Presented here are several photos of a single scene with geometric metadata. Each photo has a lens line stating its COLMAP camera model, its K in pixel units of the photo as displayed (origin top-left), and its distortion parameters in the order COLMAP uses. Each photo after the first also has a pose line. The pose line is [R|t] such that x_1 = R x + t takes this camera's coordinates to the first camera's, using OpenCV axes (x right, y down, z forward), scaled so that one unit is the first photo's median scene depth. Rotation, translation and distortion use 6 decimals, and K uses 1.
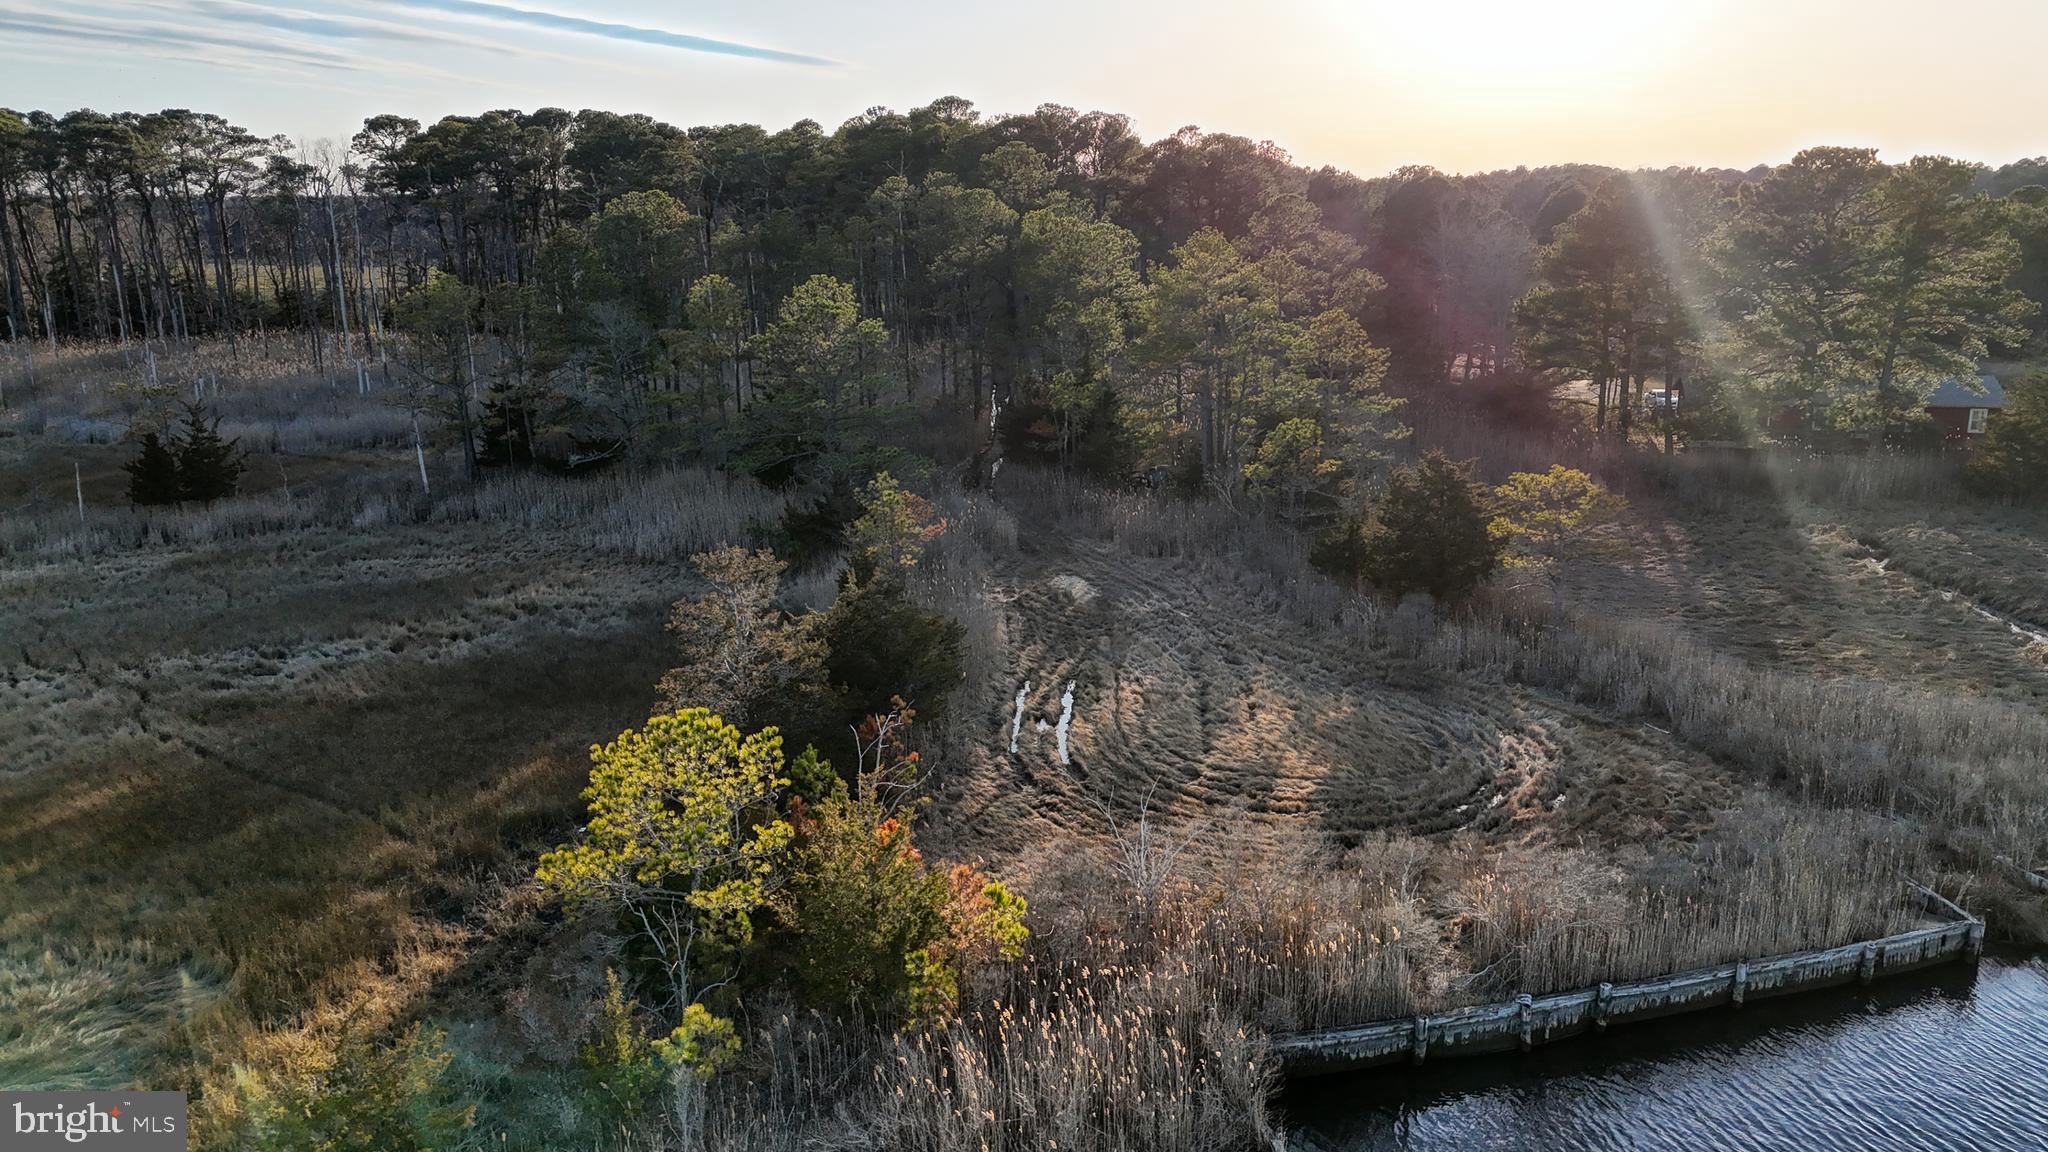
lens RADIAL K [[1504.5, 0, 1024.0], [0, 1504.5, 576.0], [0, 0, 1]] dist [0.117491, -0.158316]
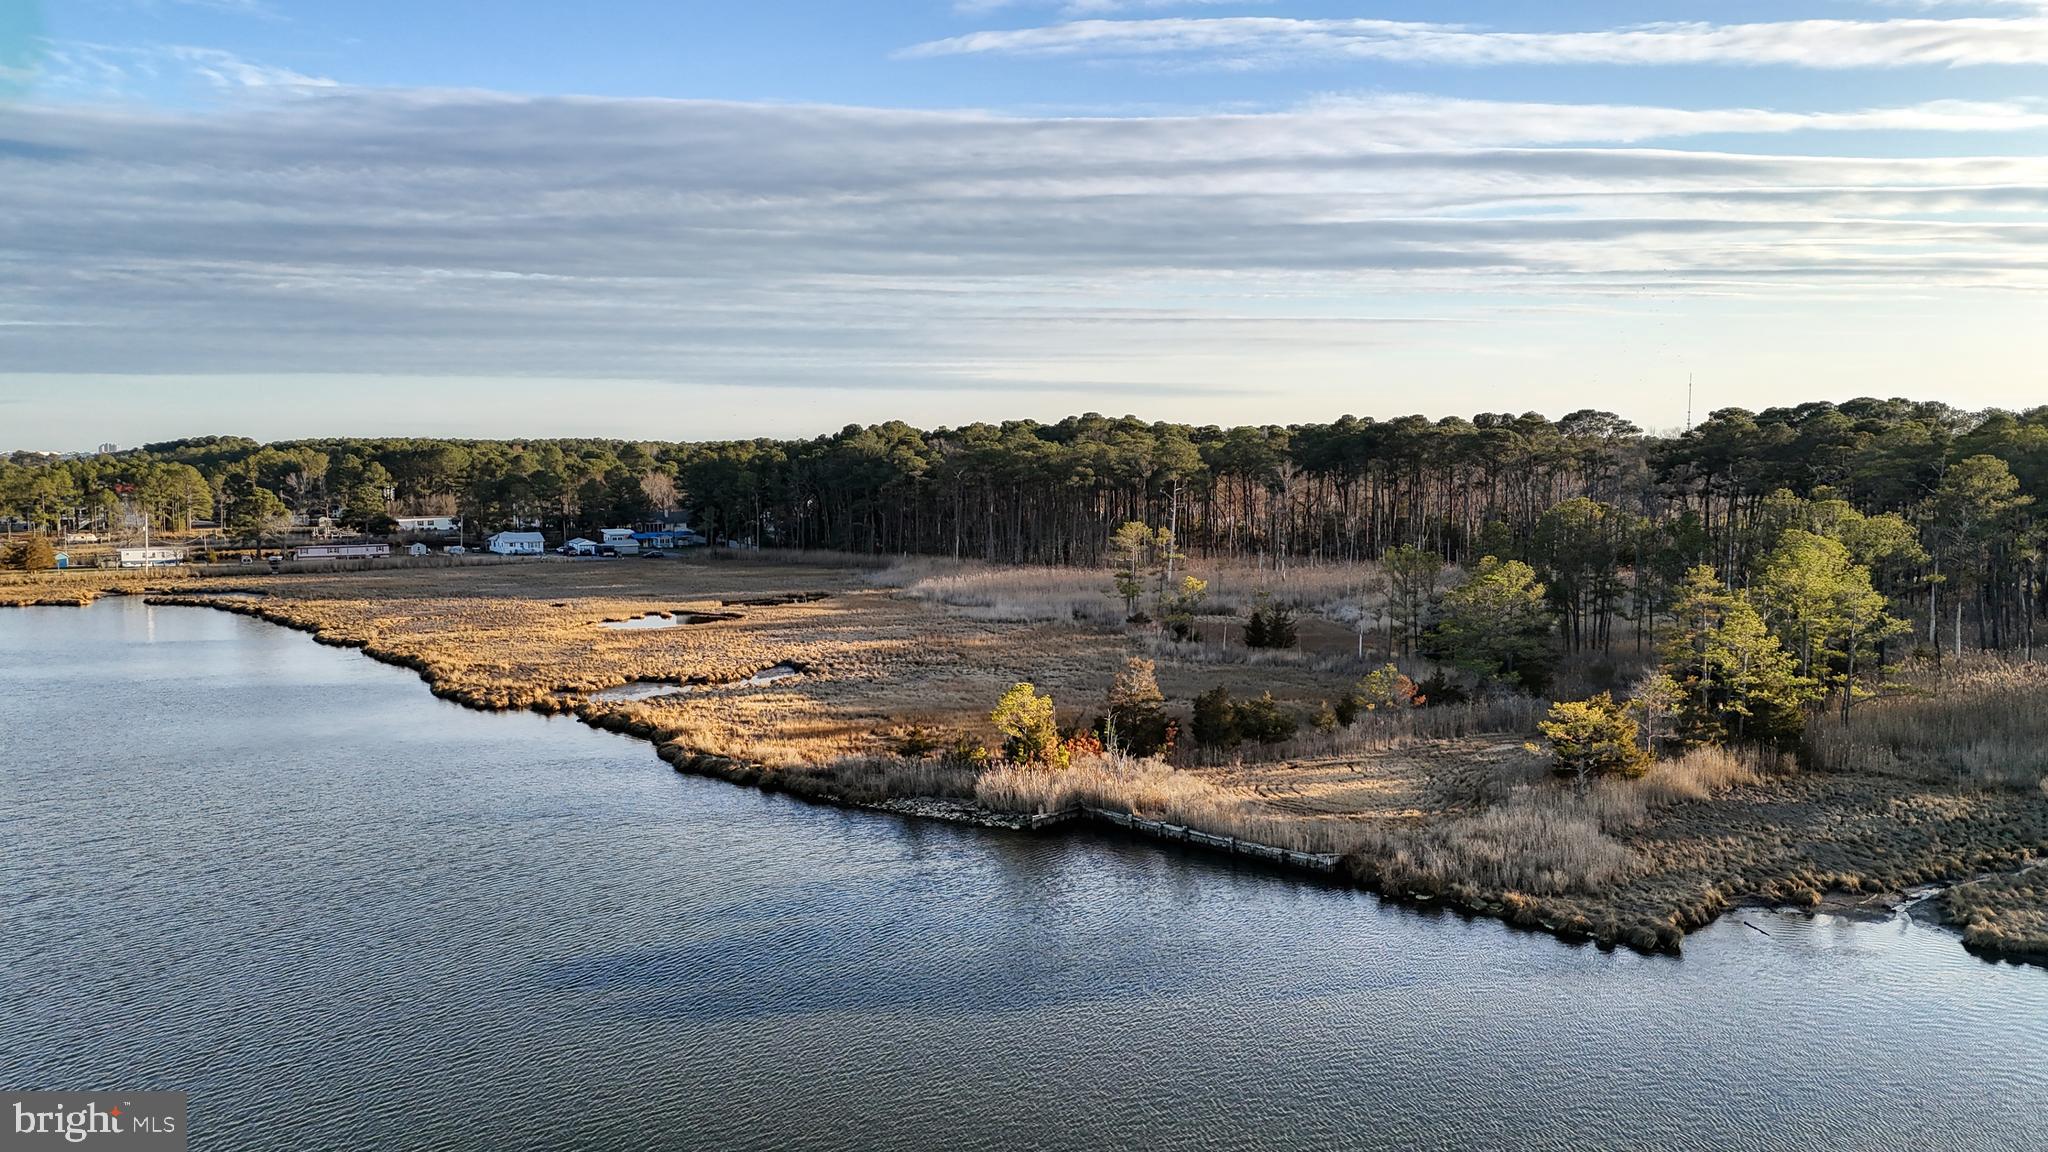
lens RADIAL K [[1504.5, 0, 1024.0], [0, 1504.5, 576.0], [0, 0, 1]] dist [0.117491, -0.158316]
pose [[0.501184, 0.084212, -0.861233, 2.632900], [-0.204478, 0.978594, -0.023306, -0.073547], [0.840835, 0.187784, 0.507675, -0.818625]]
